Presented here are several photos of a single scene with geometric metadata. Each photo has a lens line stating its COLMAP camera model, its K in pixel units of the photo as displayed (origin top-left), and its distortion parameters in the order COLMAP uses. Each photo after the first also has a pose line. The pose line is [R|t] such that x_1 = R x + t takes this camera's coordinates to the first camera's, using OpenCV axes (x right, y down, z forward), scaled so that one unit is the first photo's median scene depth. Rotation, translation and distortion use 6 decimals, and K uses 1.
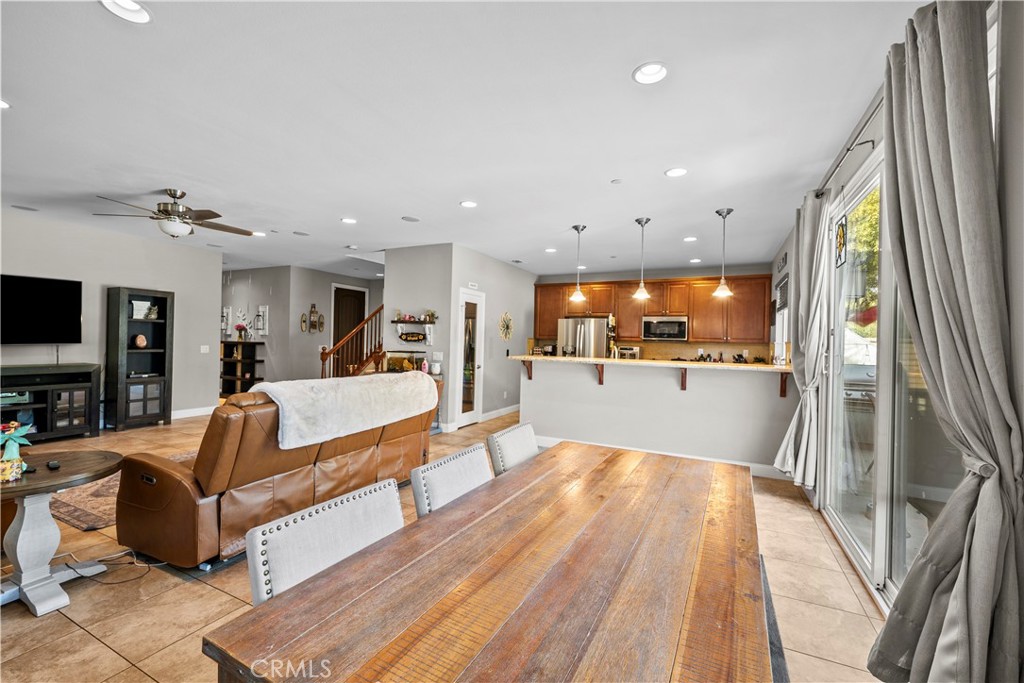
lens RADIAL K [[429.6, 0, 513.5], [0, 429.6, 339.4], [0, 0, 1]] dist [0.000343, -0.000195]
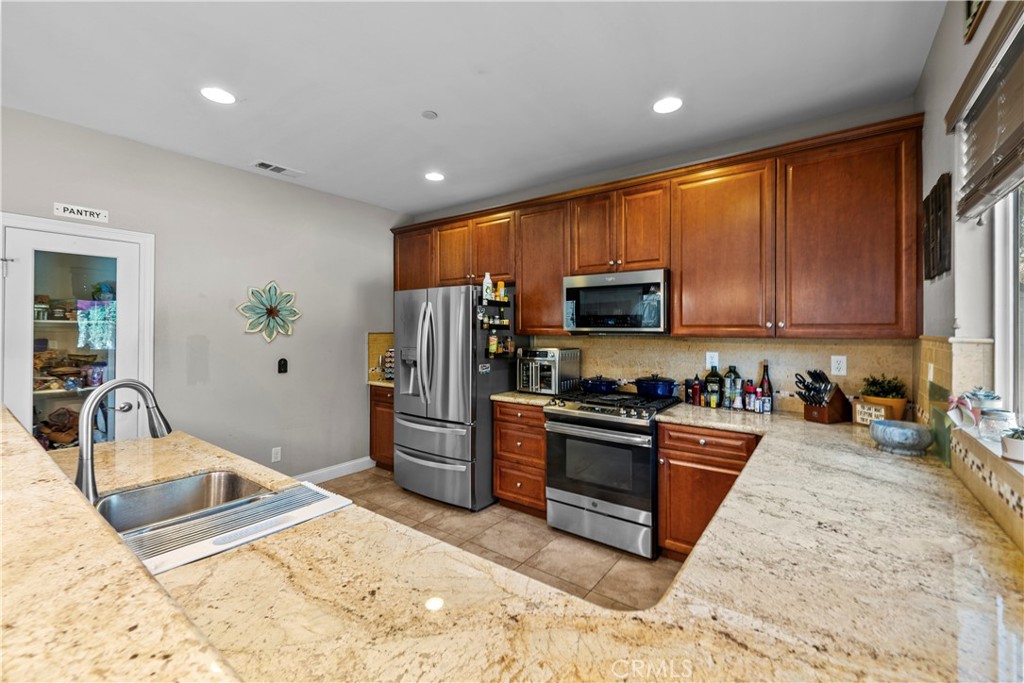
lens RADIAL K [[429.6, 0, 518.5], [0, 429.6, 328.8], [0, 0, 1]] dist [0.000343, -0.000195]
pose [[0.982852, -0.024011, -0.182829, 0.391808], [0.024061, 0.999709, -0.001943, -0.003568], [0.182822, -0.002490, 0.983143, 0.682991]]
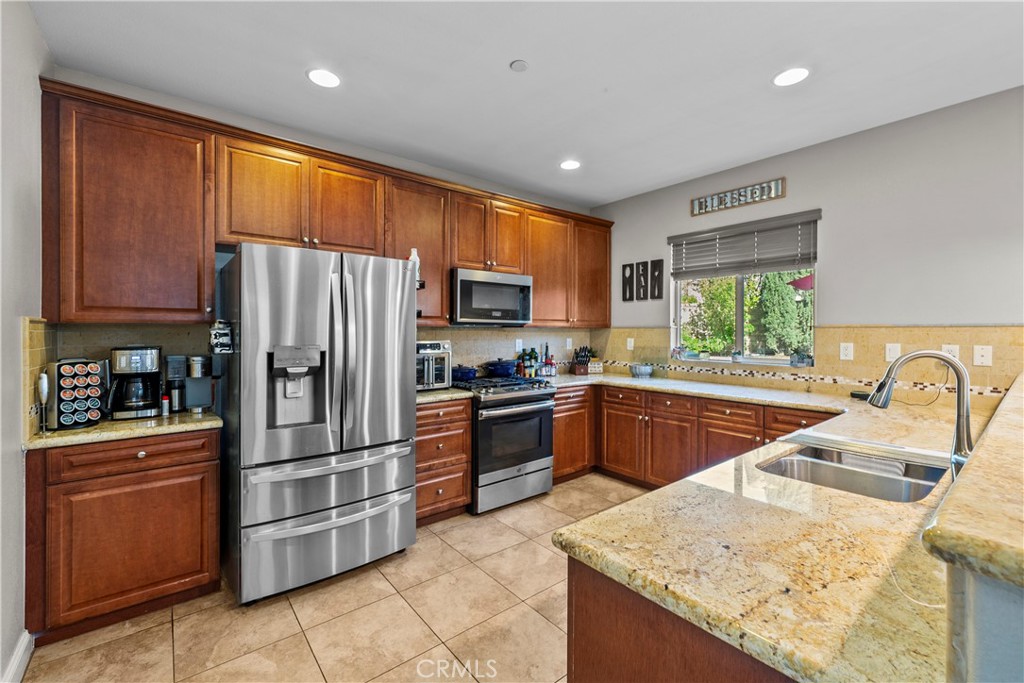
lens RADIAL K [[429.6, 0, 506.2], [0, 429.6, 331.9], [0, 0, 1]] dist [0.000343, -0.000195]
pose [[0.428959, -0.025753, 0.902957, -0.070355], [0.005070, 0.999646, 0.026102, -0.001933], [-0.903310, -0.006618, 0.428938, 0.915987]]
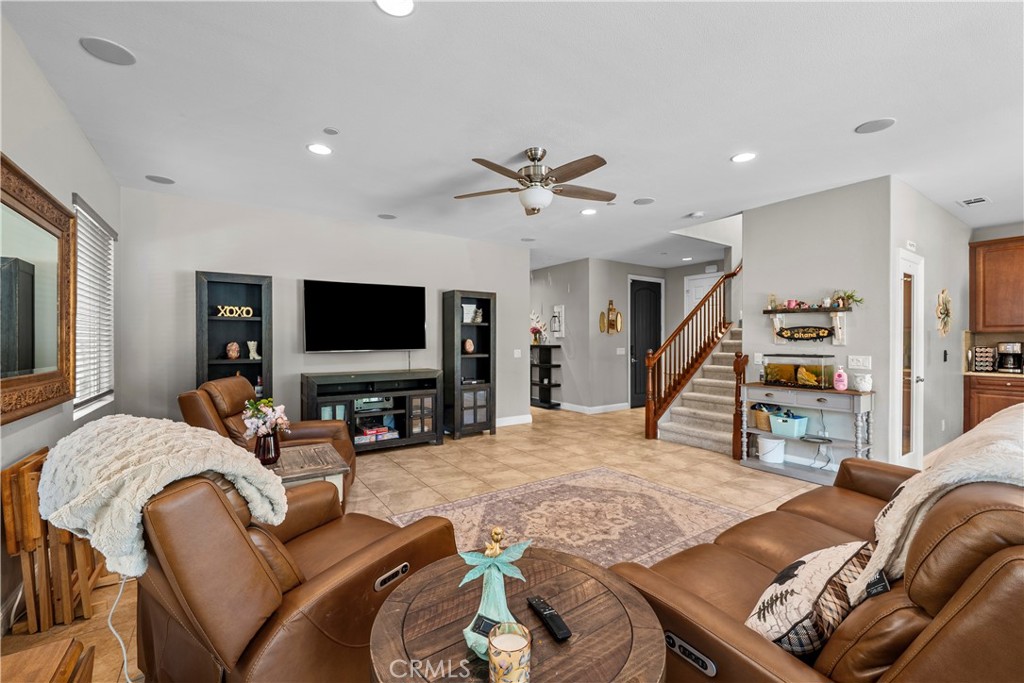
lens RADIAL K [[429.6, 0, 507.3], [0, 429.6, 339.6], [0, 0, 1]] dist [0.000343, -0.000195]
pose [[0.866294, -0.022646, -0.499021, -0.290931], [0.020834, 0.999741, -0.009202, 0.000787], [0.499100, -0.002425, 0.866541, 0.194641]]
